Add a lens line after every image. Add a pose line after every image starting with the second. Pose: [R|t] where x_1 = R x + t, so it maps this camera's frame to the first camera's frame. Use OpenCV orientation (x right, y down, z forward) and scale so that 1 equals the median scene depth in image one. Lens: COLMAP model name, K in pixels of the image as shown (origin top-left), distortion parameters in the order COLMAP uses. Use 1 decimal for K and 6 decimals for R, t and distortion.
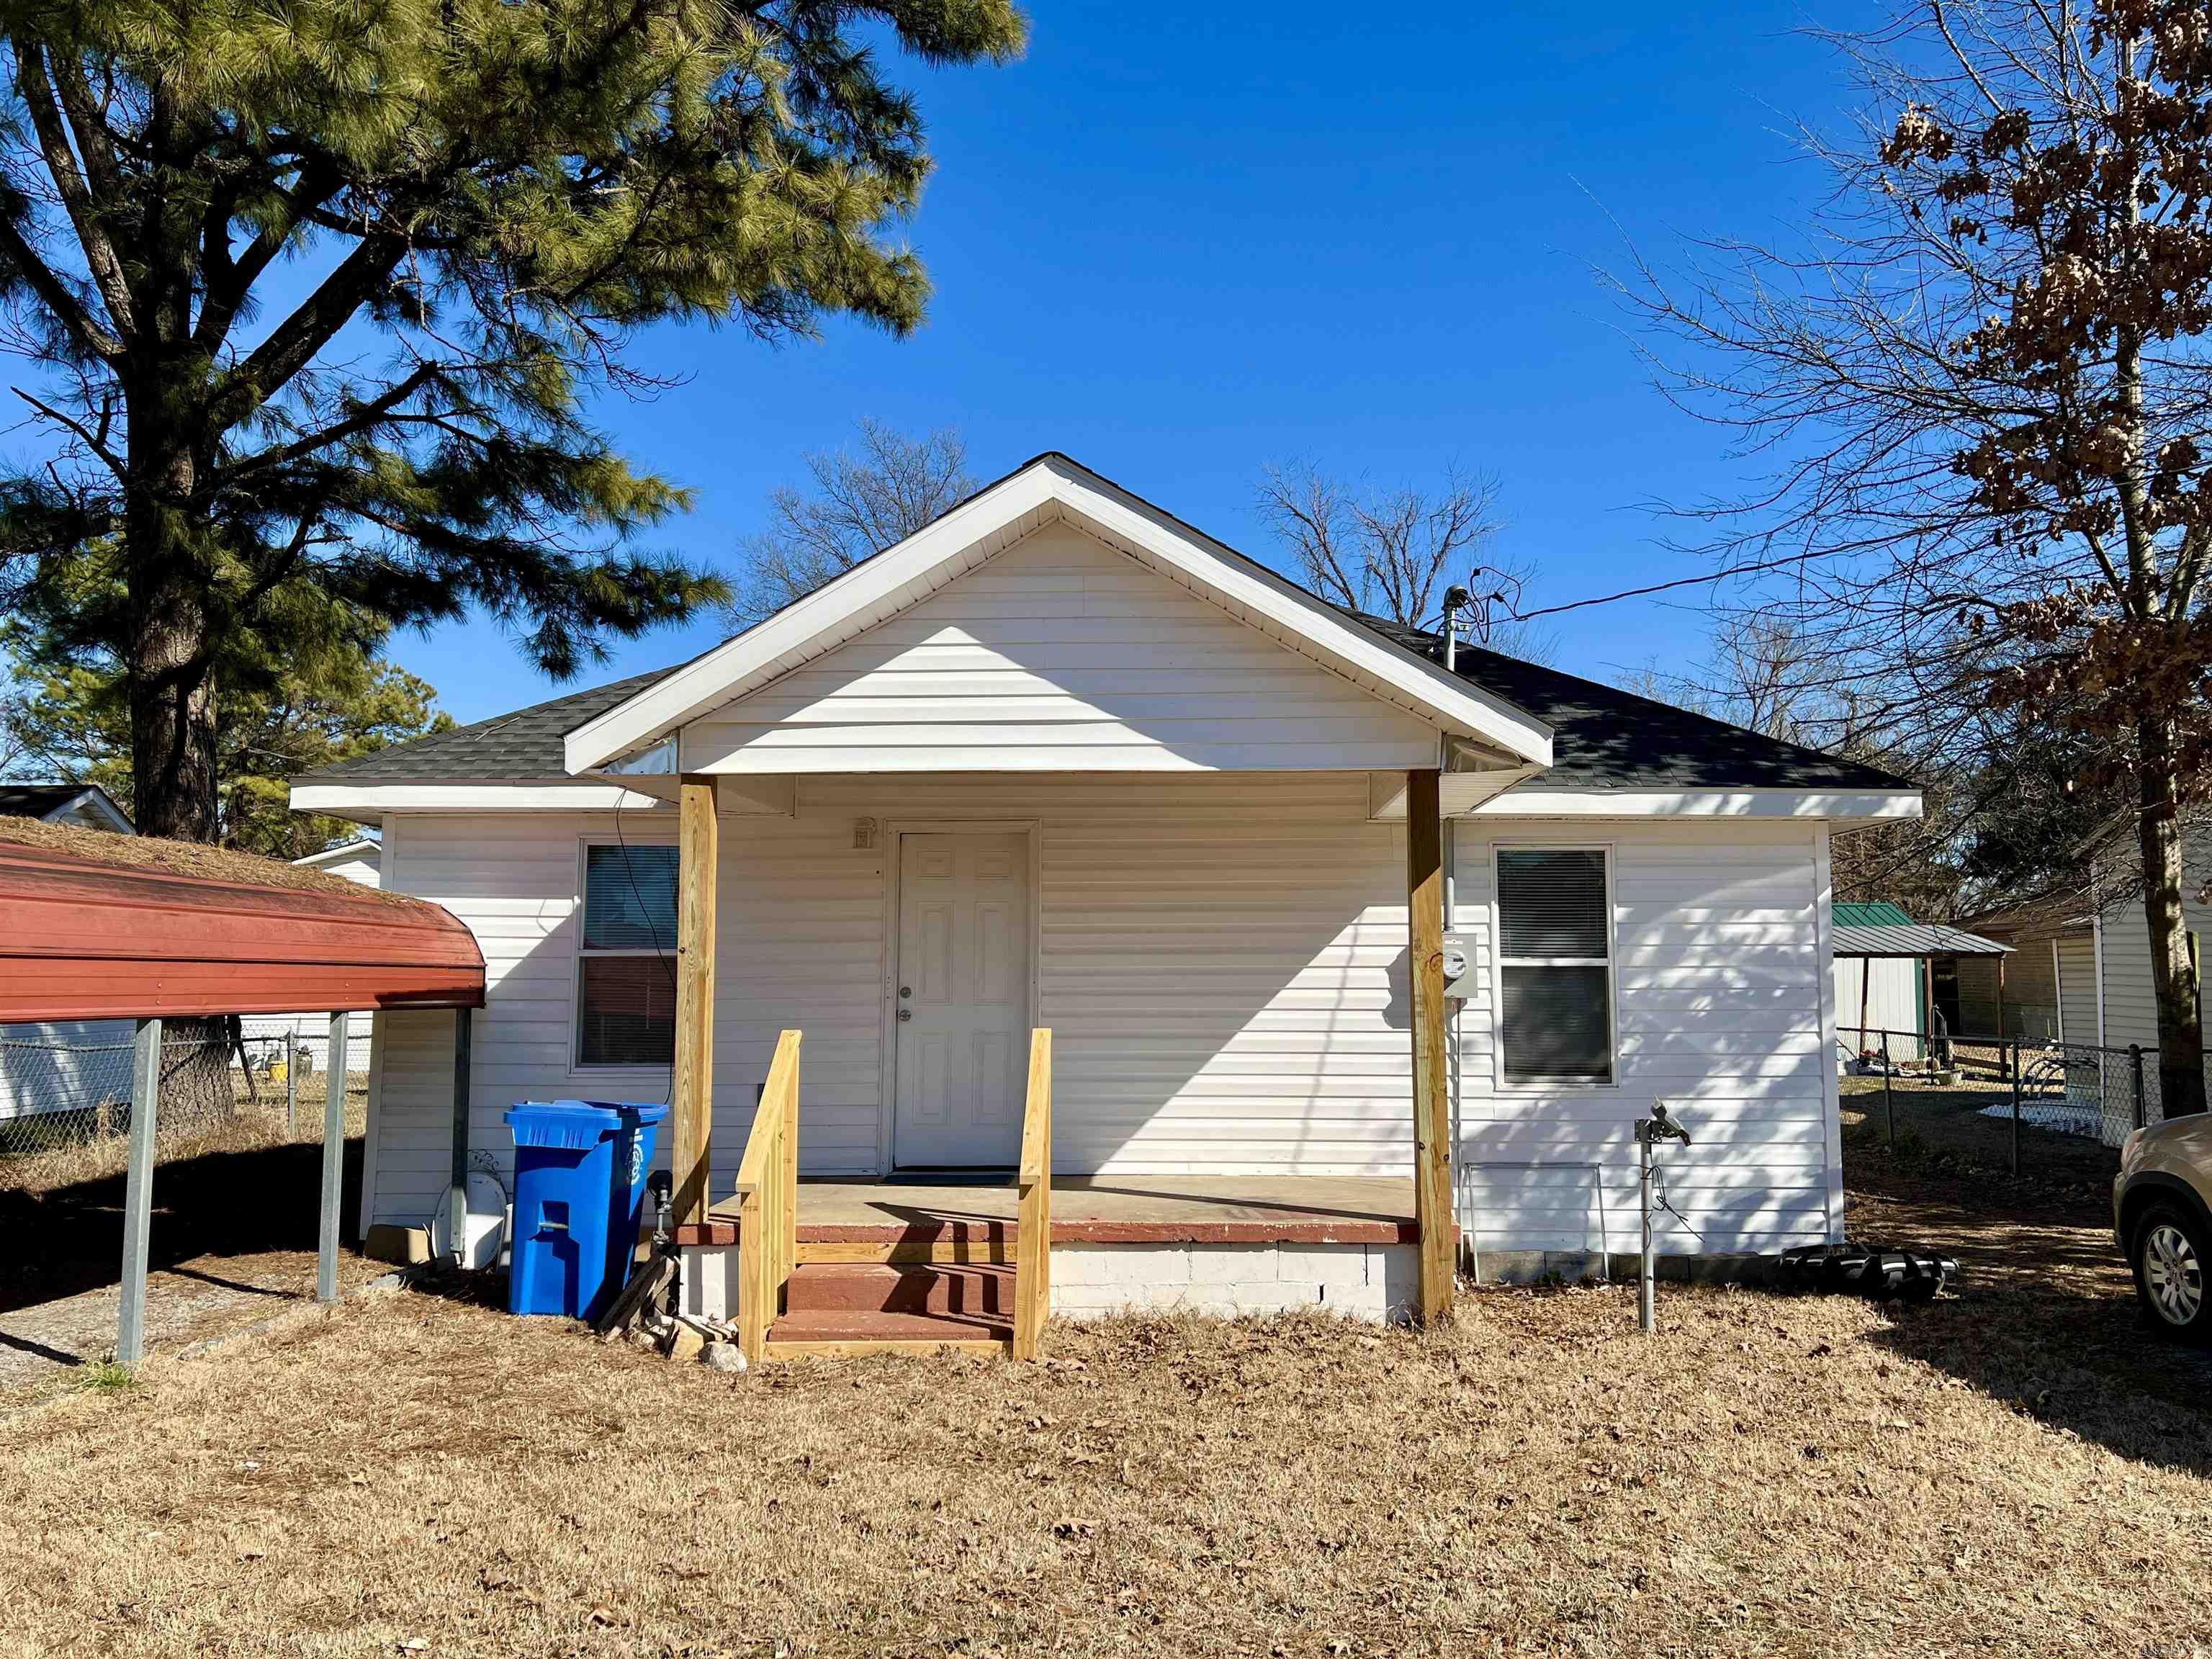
lens RADIAL K [[1661.1, 0, 1106.0], [0, 1661.1, 829.5], [0, 0, 1]] dist [0.068176, -0.091681]
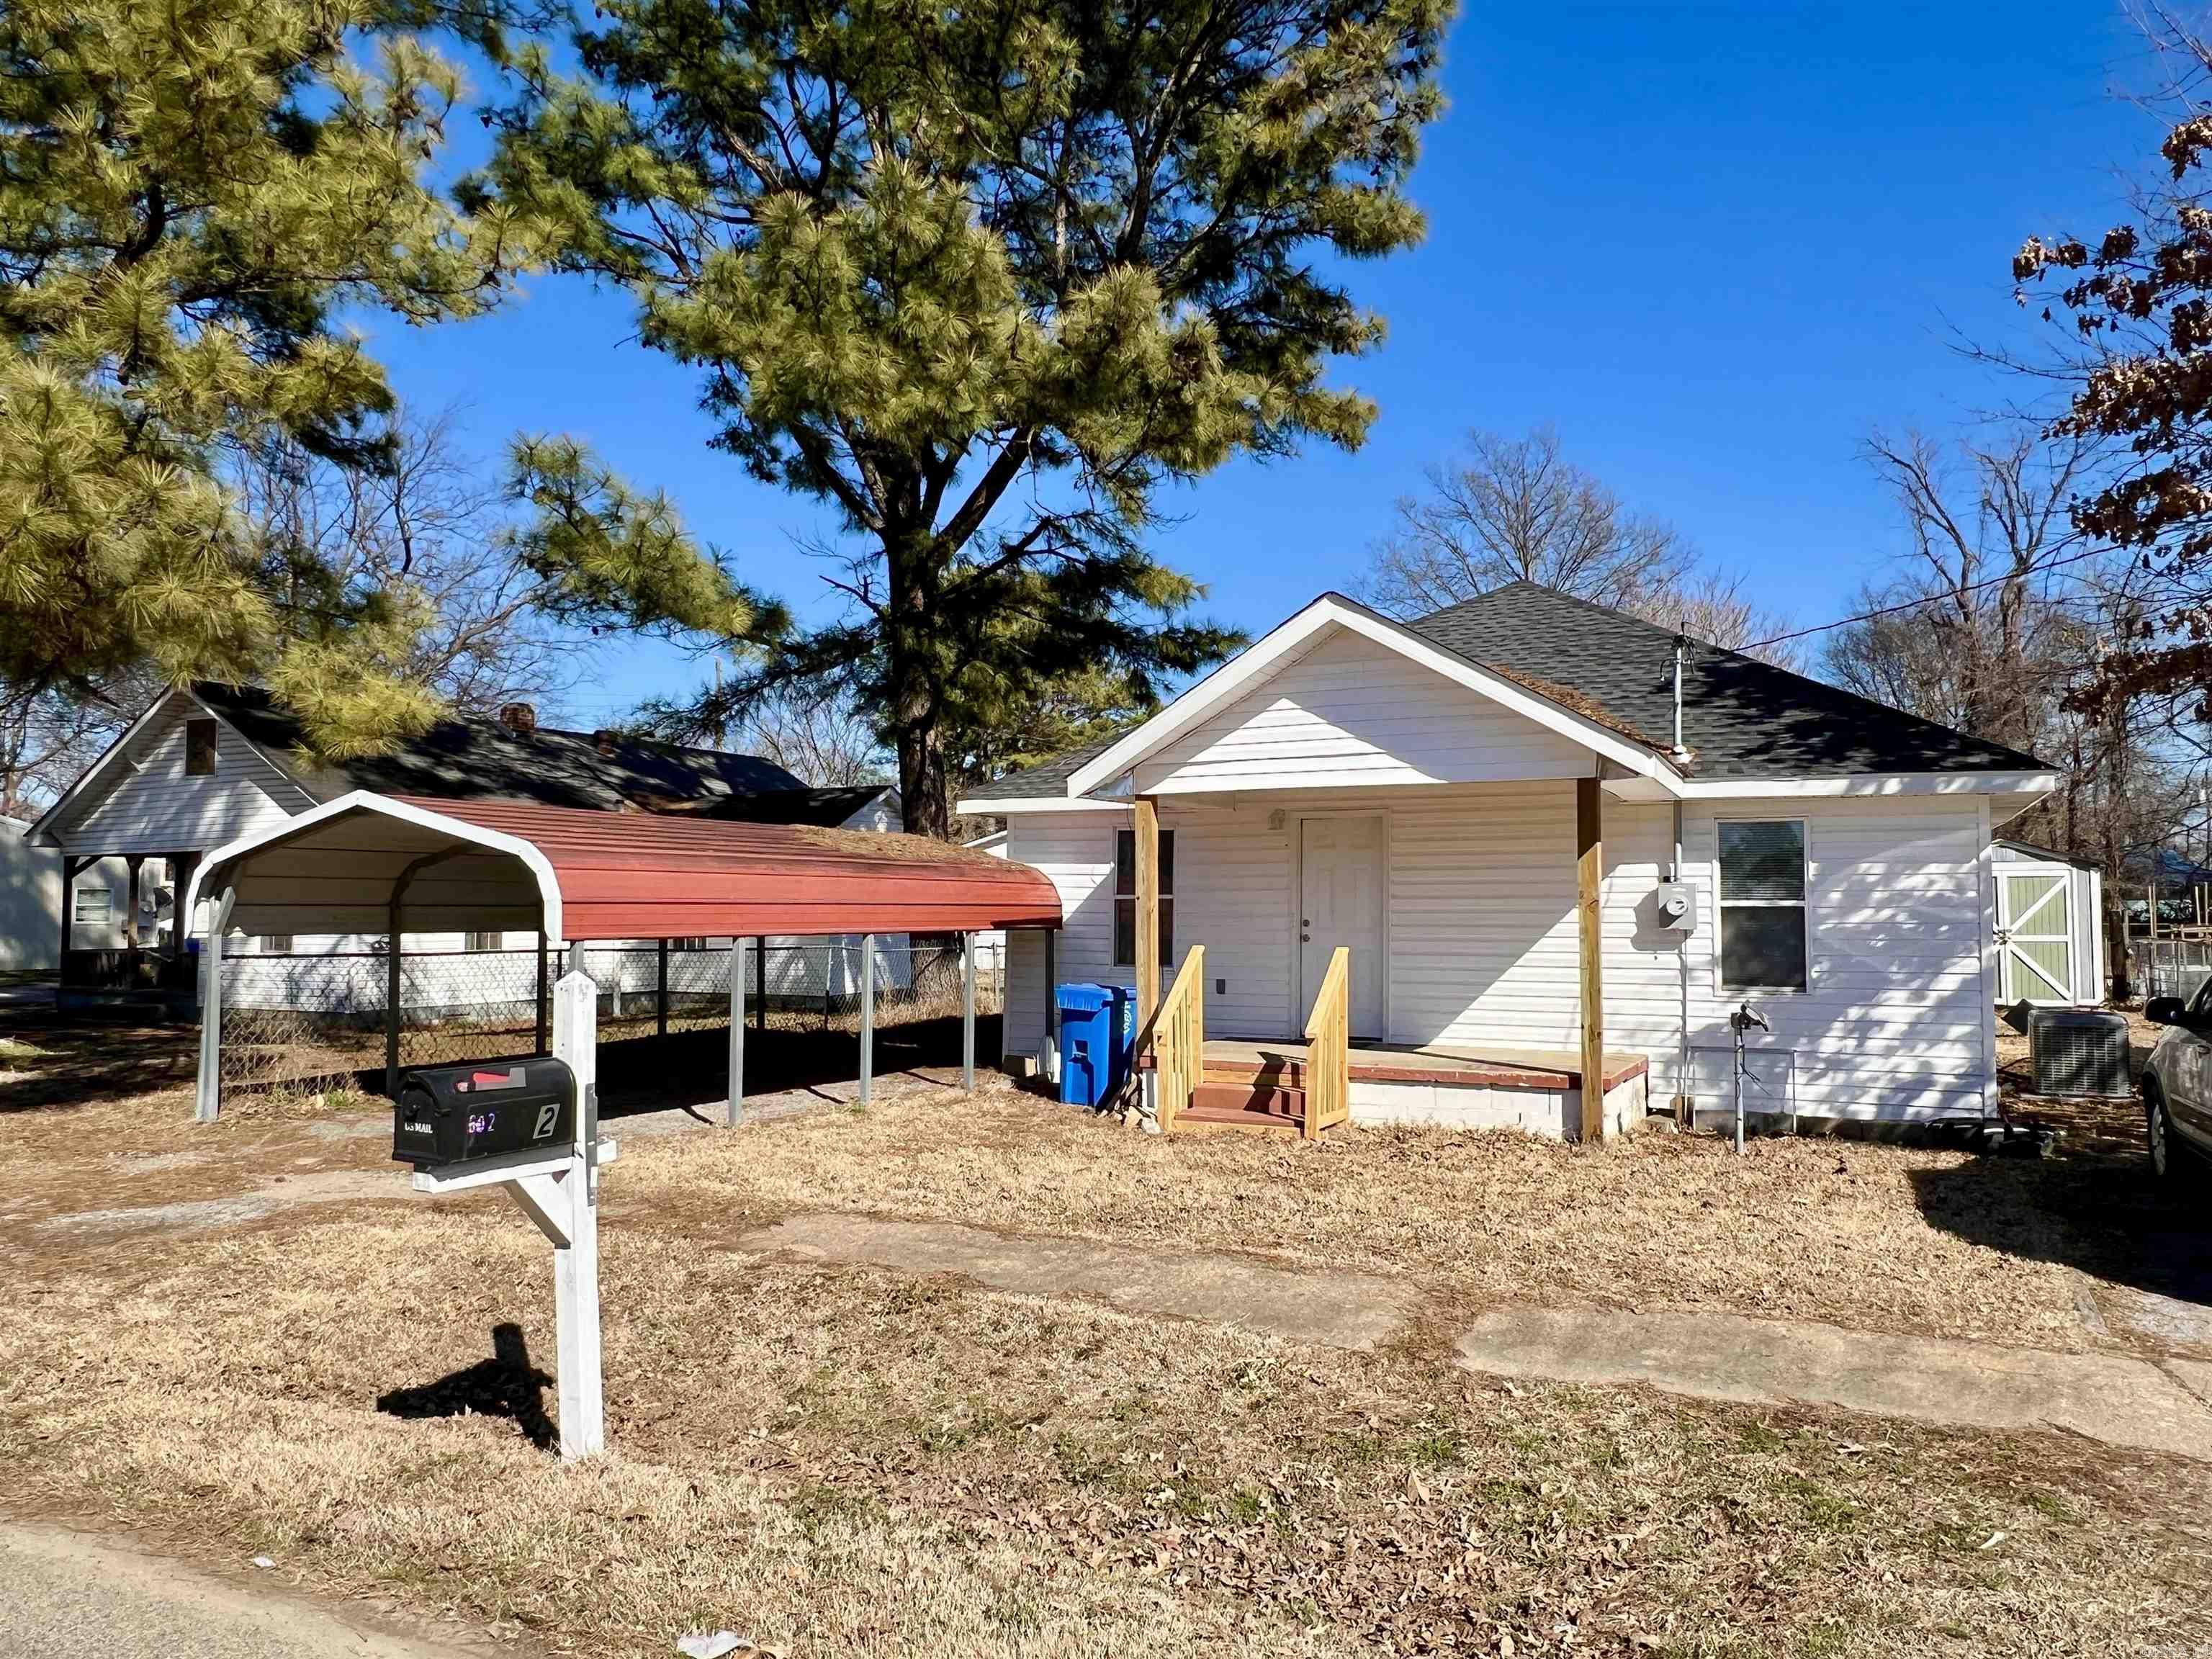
lens RADIAL K [[1512.2, 0, 1106.0], [0, 1512.2, 829.5], [0, 0, 1]] dist [0.001970, -0.000878]
pose [[0.906910, -0.018538, -0.420917, 0.305844], [0.035318, 0.998860, 0.032106, -0.040471], [0.419842, -0.043984, 0.906531, -0.345737]]
